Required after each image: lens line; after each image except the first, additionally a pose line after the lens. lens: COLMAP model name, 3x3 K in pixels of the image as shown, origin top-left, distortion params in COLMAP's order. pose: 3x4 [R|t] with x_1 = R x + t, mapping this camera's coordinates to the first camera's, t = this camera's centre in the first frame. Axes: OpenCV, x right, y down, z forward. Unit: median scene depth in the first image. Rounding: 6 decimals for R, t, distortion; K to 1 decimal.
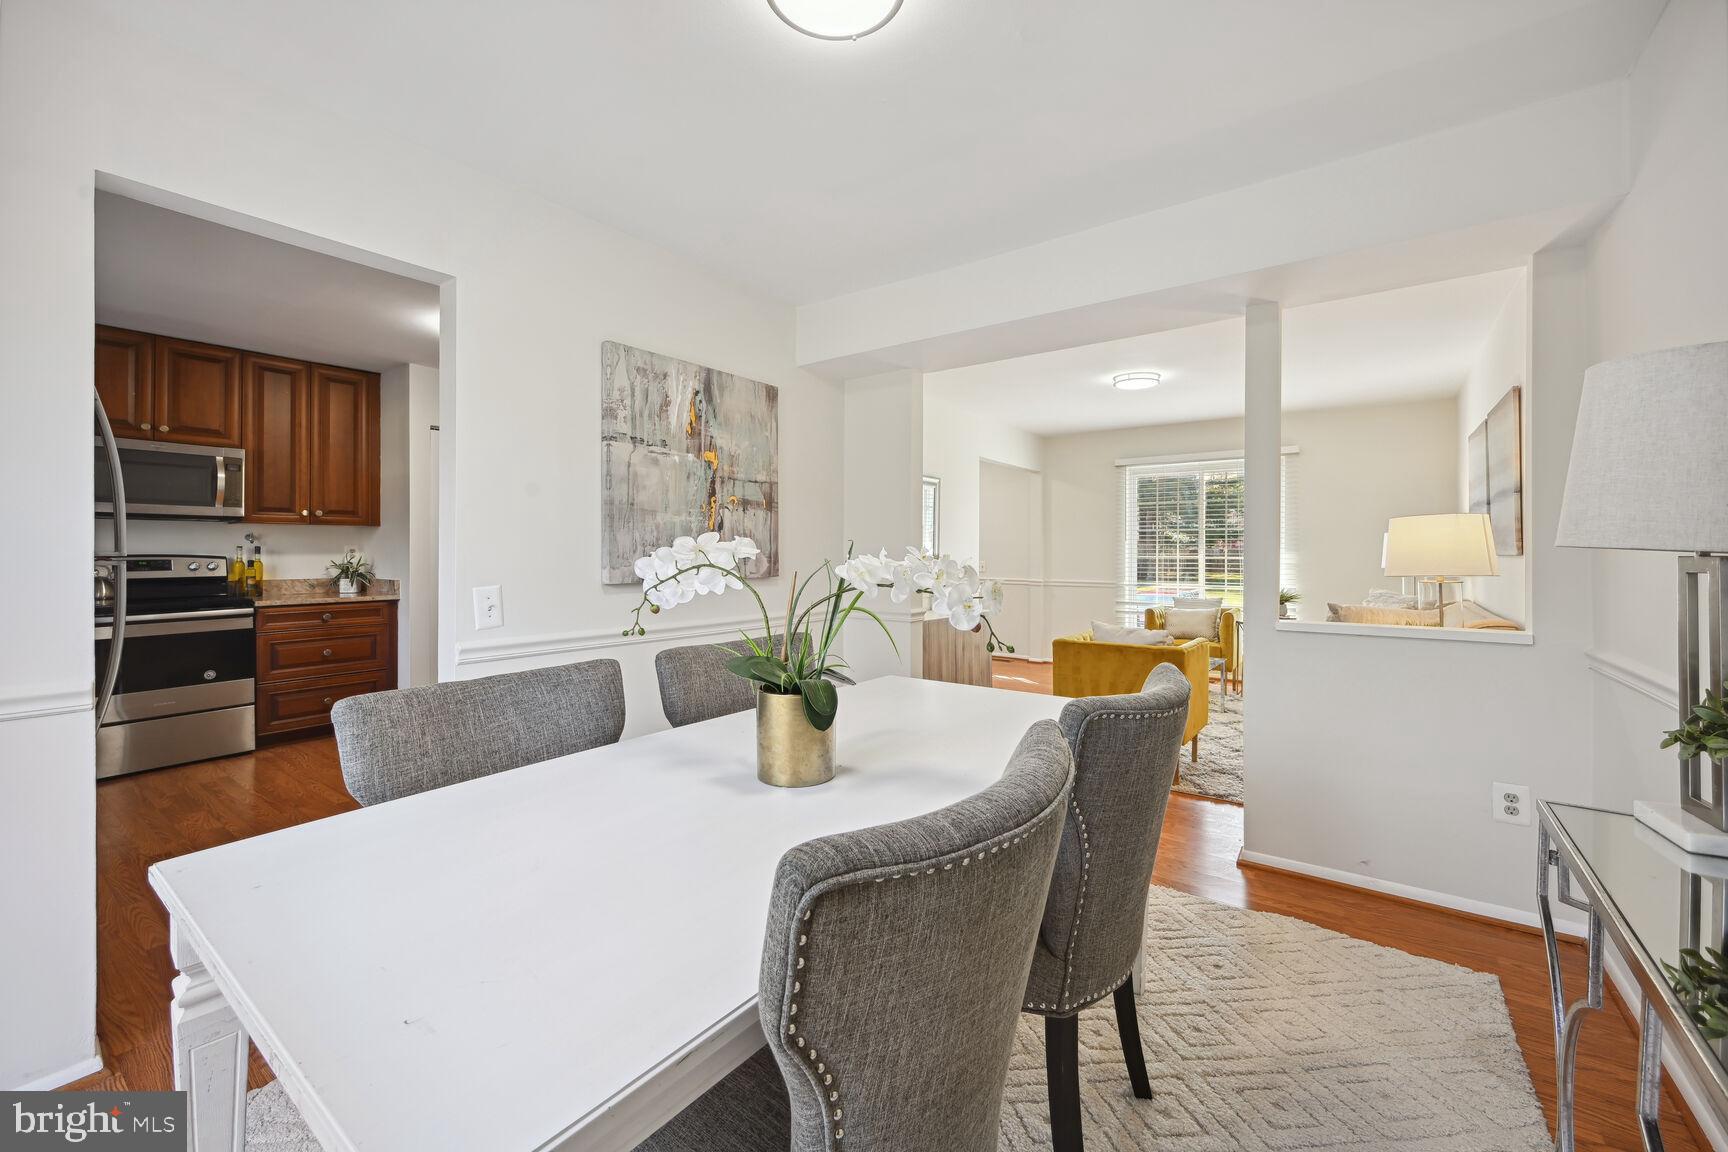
lens RADIAL K [[678.0, 0, 862.3], [0, 678.0, 563.2], [0, 0, 1]] dist [0.001027, 0.000081]
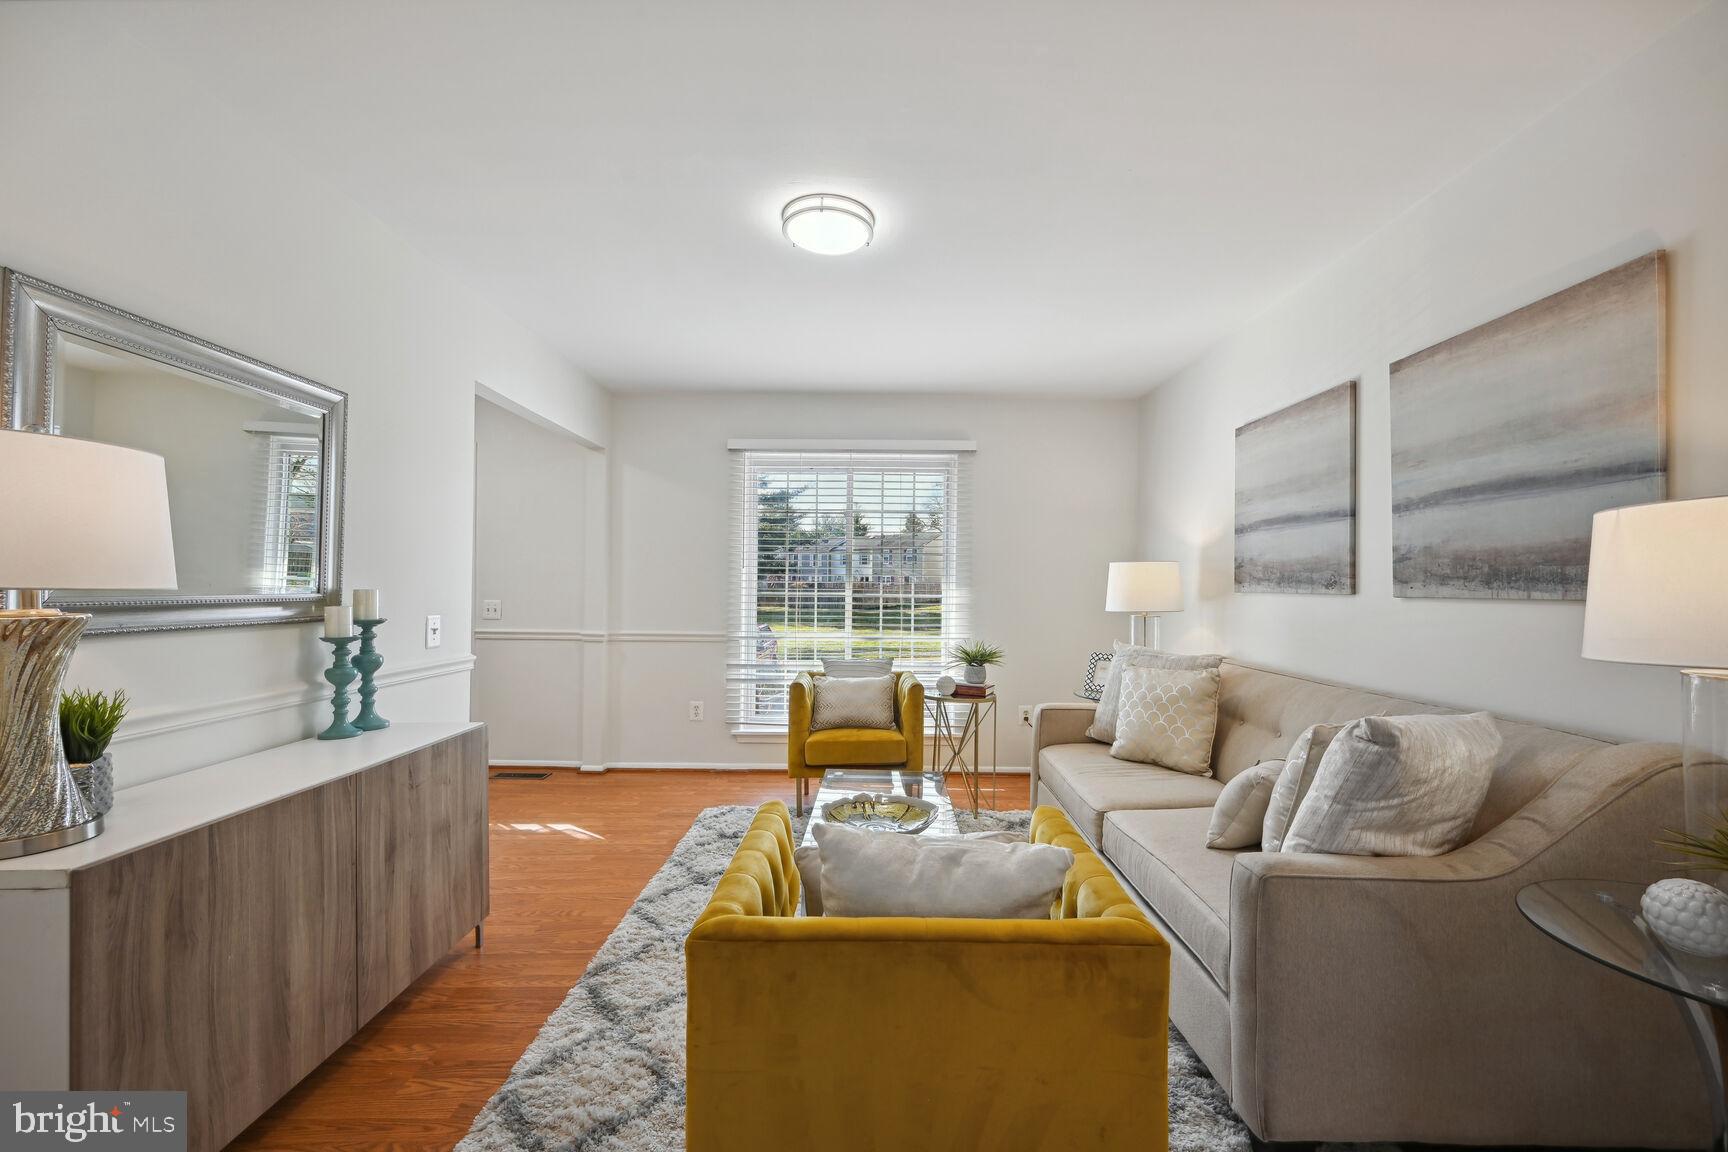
lens RADIAL K [[678.0, 0, 863.0], [0, 678.0, 588.5], [0, 0, 1]] dist [0.001027, 0.000081]
pose [[0.803191, 0.006106, 0.595691, 0.103263], [-0.002852, 0.999975, -0.006403, -0.010427], [-0.595715, 0.003444, 0.803188, 0.434446]]
